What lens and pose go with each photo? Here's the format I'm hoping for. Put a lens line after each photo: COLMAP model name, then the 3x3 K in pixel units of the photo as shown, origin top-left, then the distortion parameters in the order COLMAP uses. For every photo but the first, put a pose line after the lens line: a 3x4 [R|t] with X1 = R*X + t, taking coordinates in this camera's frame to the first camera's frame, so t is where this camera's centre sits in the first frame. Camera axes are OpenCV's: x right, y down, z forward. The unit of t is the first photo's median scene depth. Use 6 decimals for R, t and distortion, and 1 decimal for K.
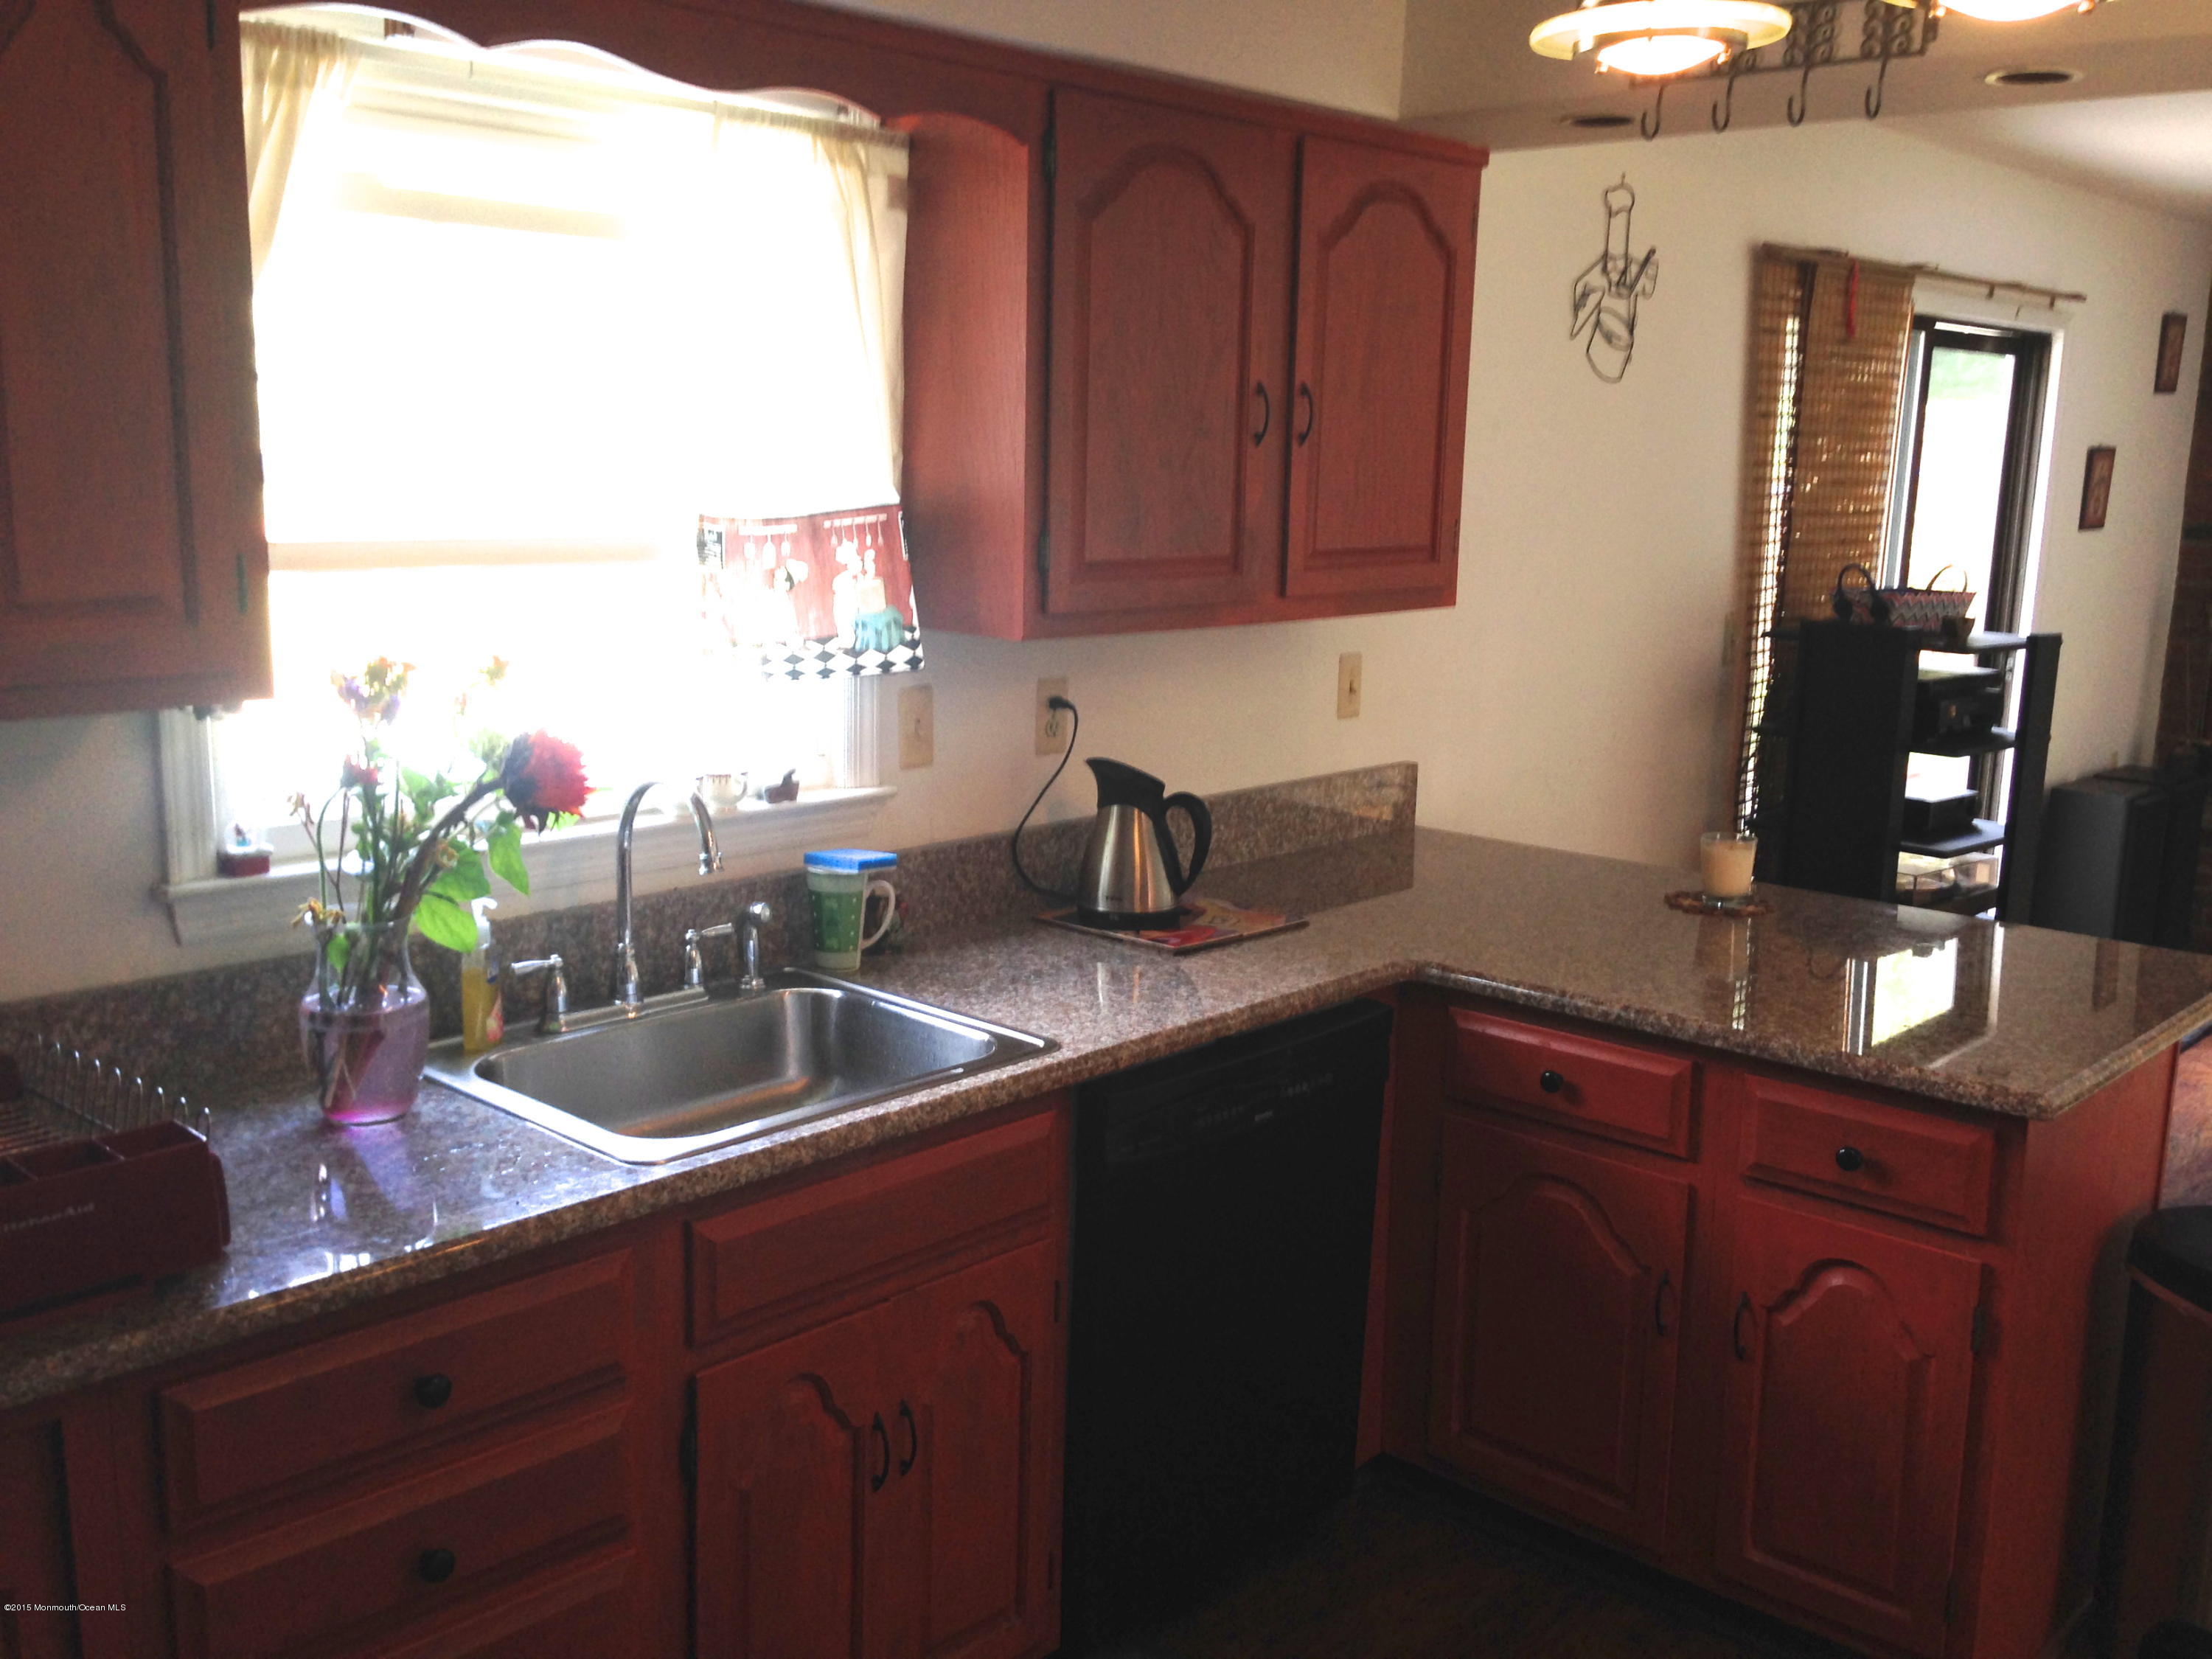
lens RADIAL K [[2026.5, 0, 1107.7], [0, 2026.5, 783.8], [0, 0, 1]] dist [0.149950, -0.282280]
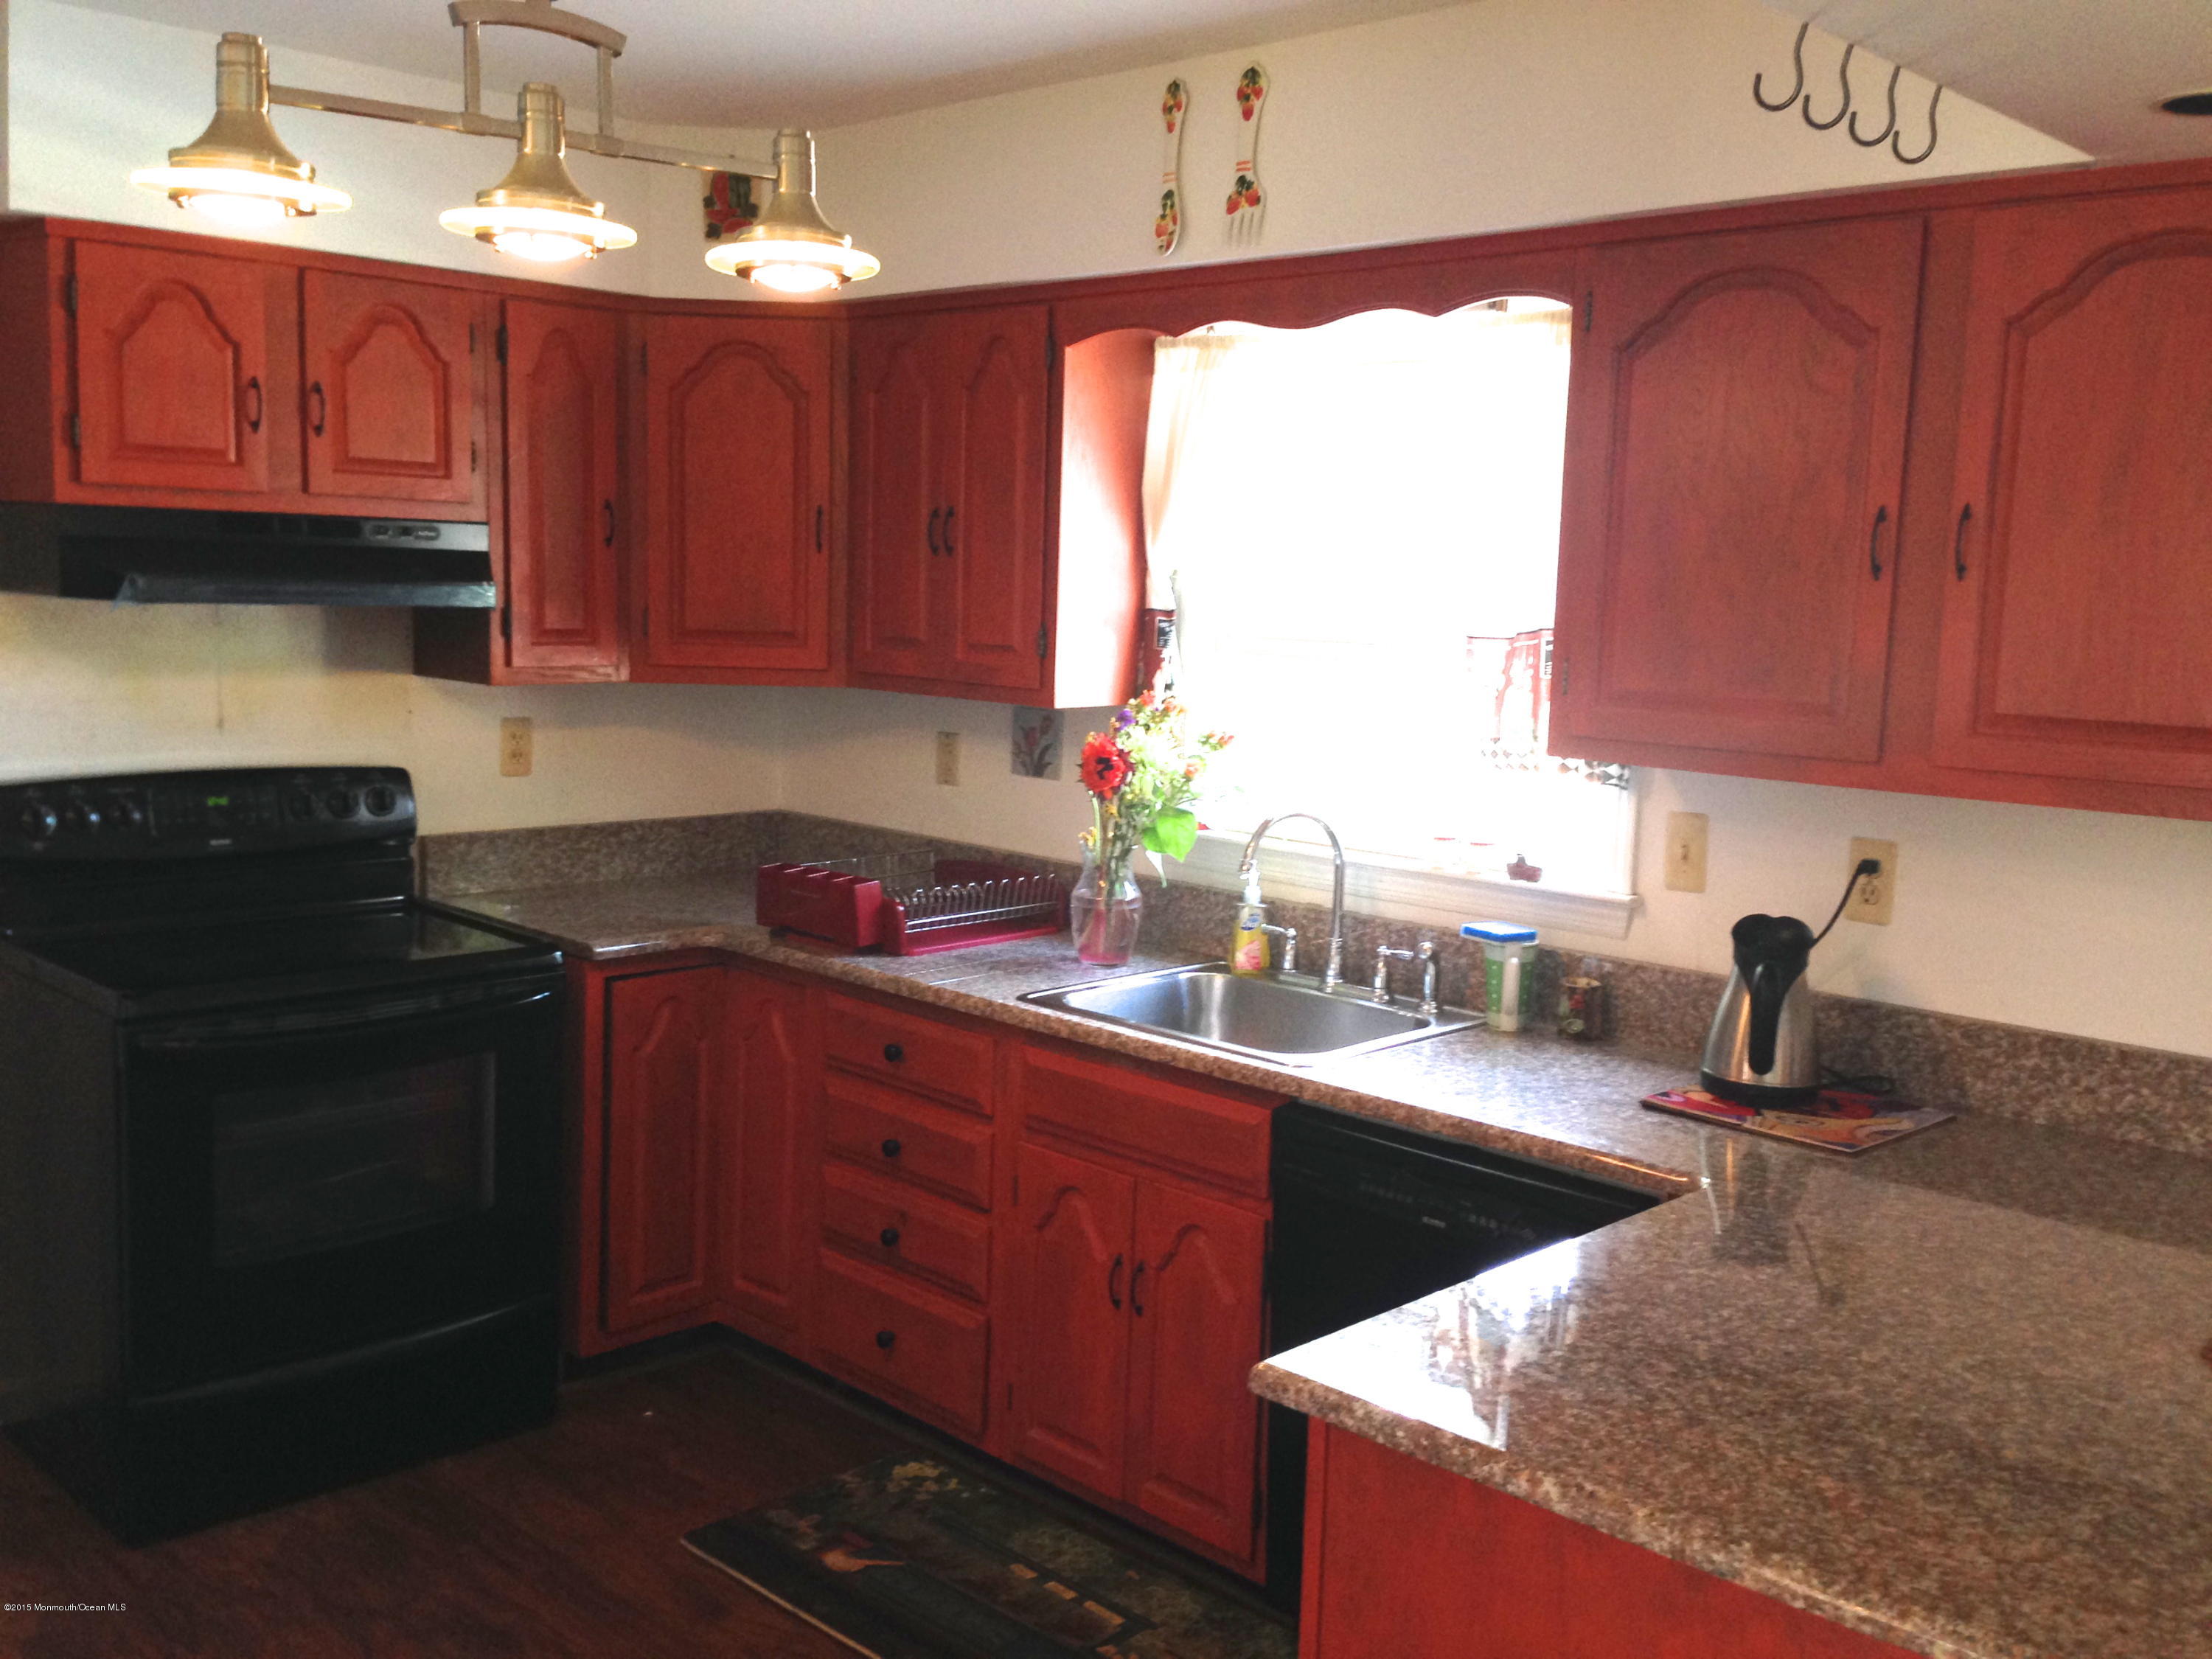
lens RADIAL K [[2038.7, 0, 1129.5], [0, 2038.7, 825.0], [0, 0, 1]] dist [0.122297, -0.203076]
pose [[-0.004497, 0.105008, -0.994461, 0.893035], [-0.195671, 0.975155, 0.103854, -0.088859], [0.980659, 0.195054, 0.016162, 0.662591]]
